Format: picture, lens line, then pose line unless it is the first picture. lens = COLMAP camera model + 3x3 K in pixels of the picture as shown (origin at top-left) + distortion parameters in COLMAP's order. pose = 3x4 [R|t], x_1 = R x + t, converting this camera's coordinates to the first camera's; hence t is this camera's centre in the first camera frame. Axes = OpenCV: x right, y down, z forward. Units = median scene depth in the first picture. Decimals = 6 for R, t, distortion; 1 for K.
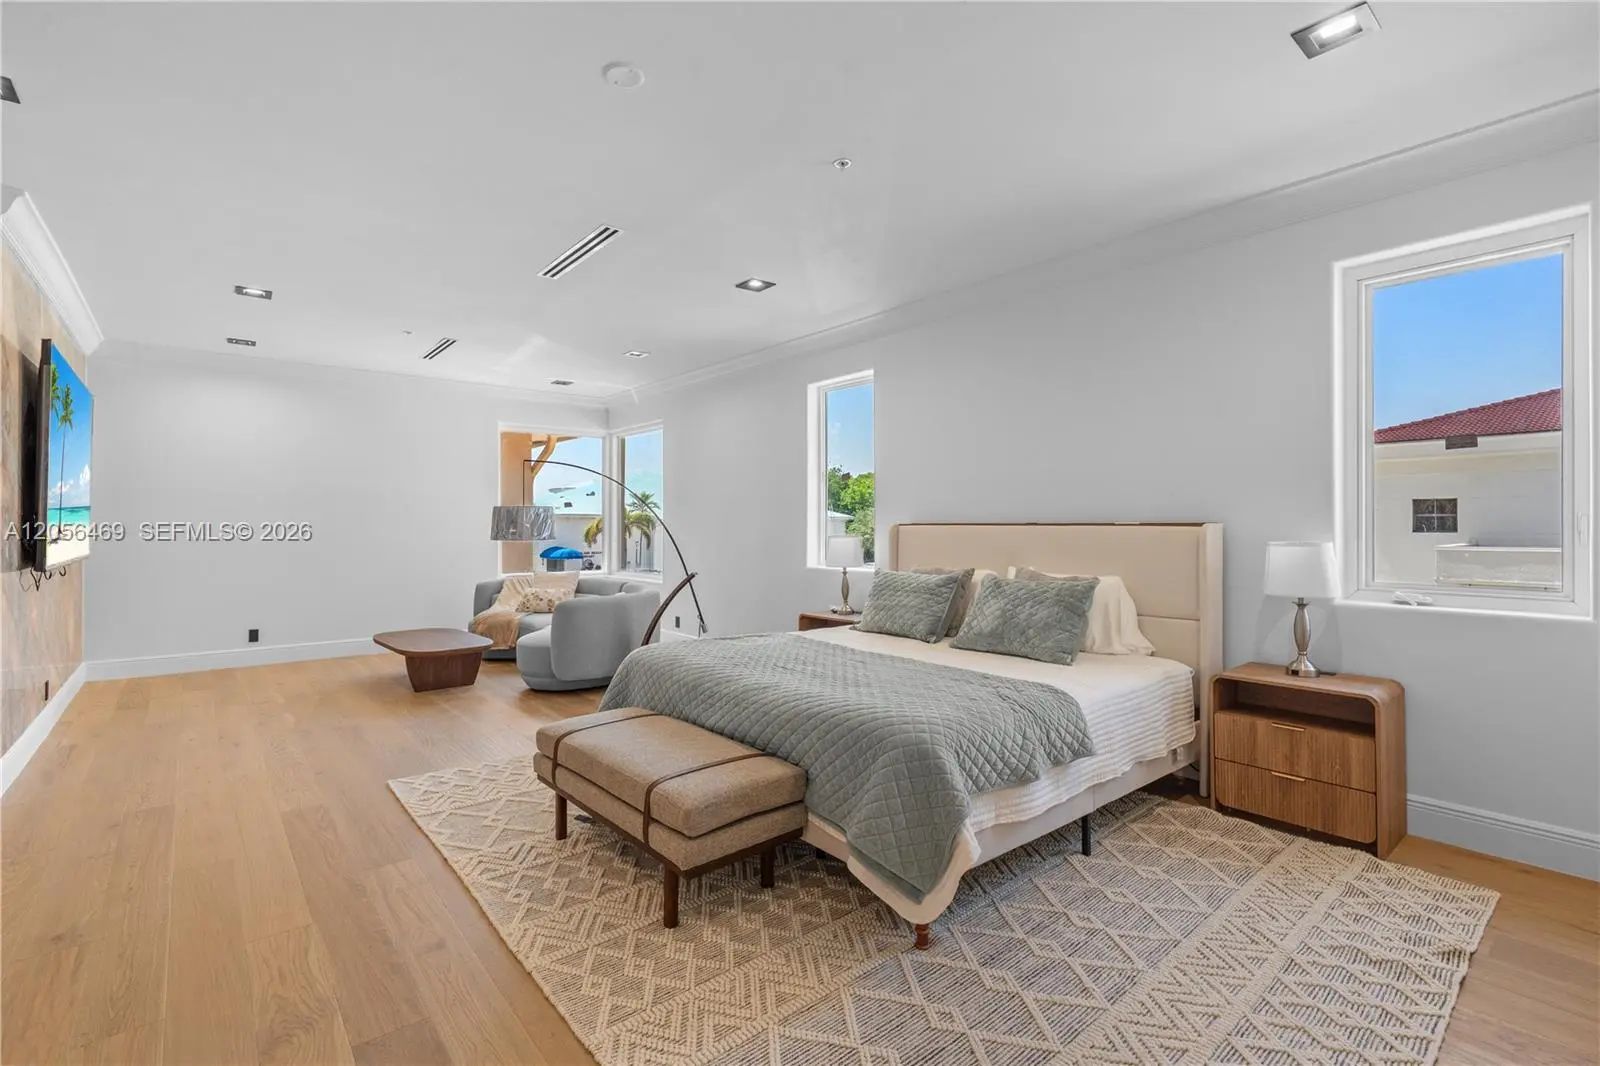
lens RADIAL K [[727.1, 0, 797.8], [0, 727.1, 524.7], [0, 0, 1]] dist [0.000122, -0.000365]
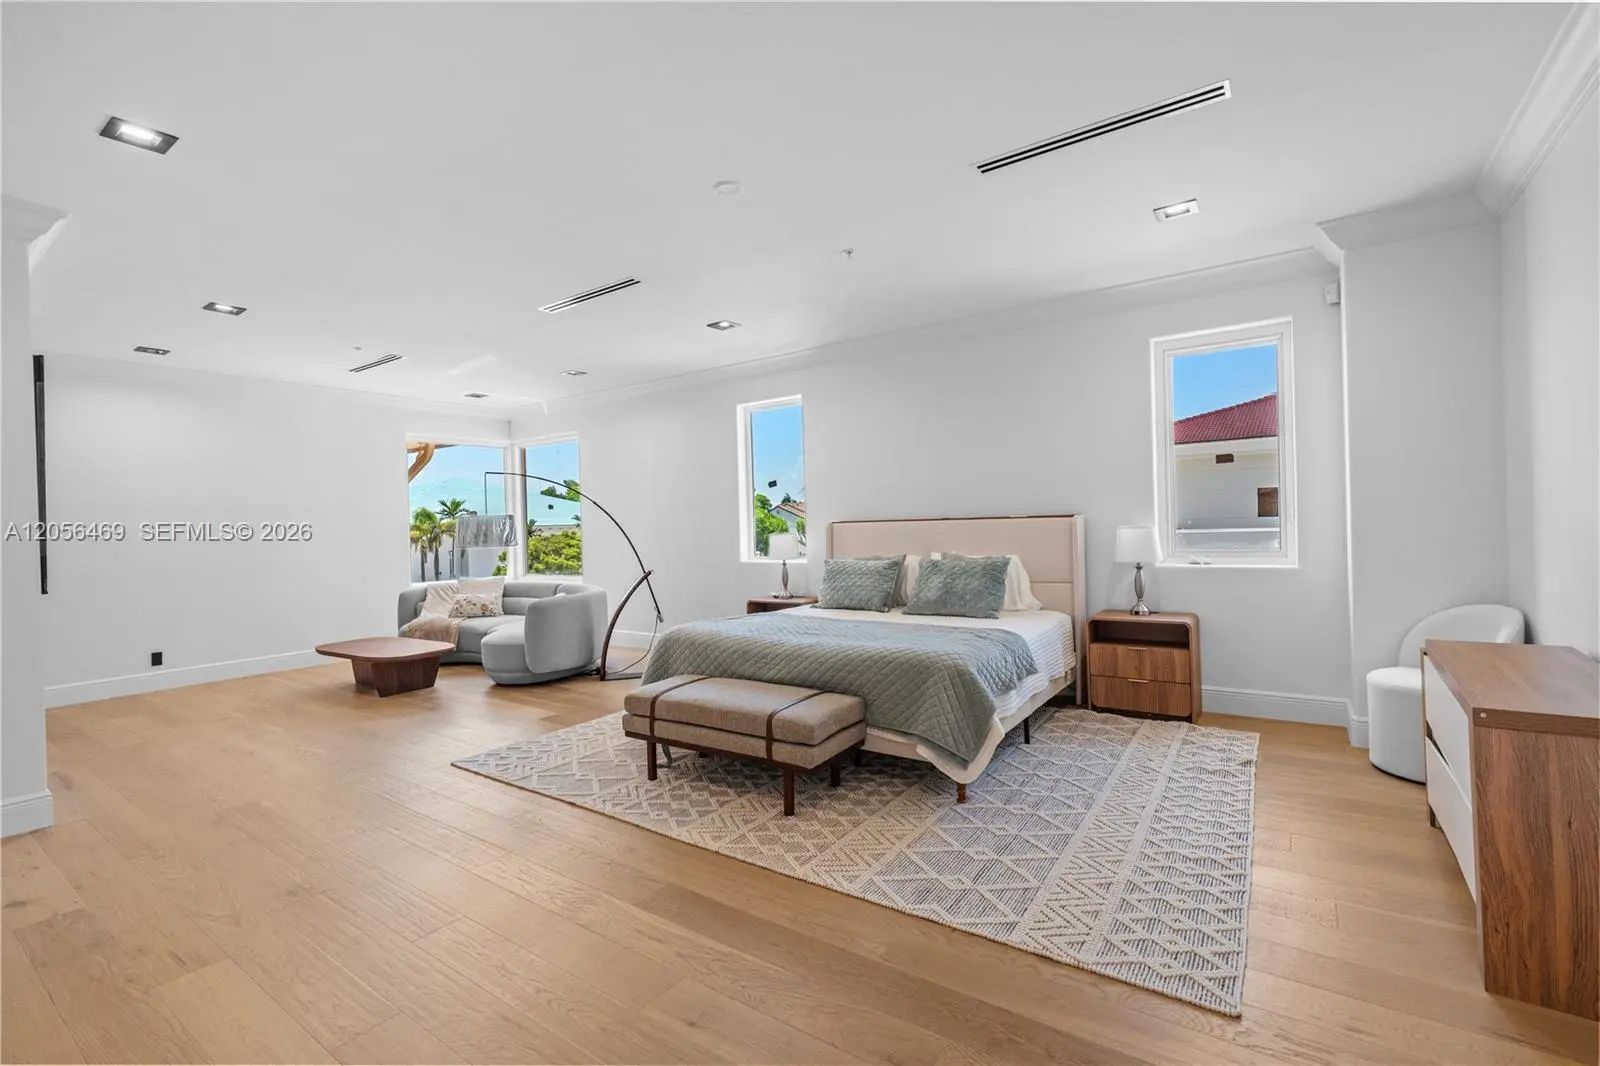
lens RADIAL K [[711.4, 0, 792.4], [0, 711.4, 532.3], [0, 0, 1]] dist [-0.000873, -0.000116]
pose [[0.964329, -0.030808, 0.262908, -0.390495], [0.028482, 0.999514, 0.012653, -0.001392], [-0.263170, -0.004713, 0.964738, -0.232219]]
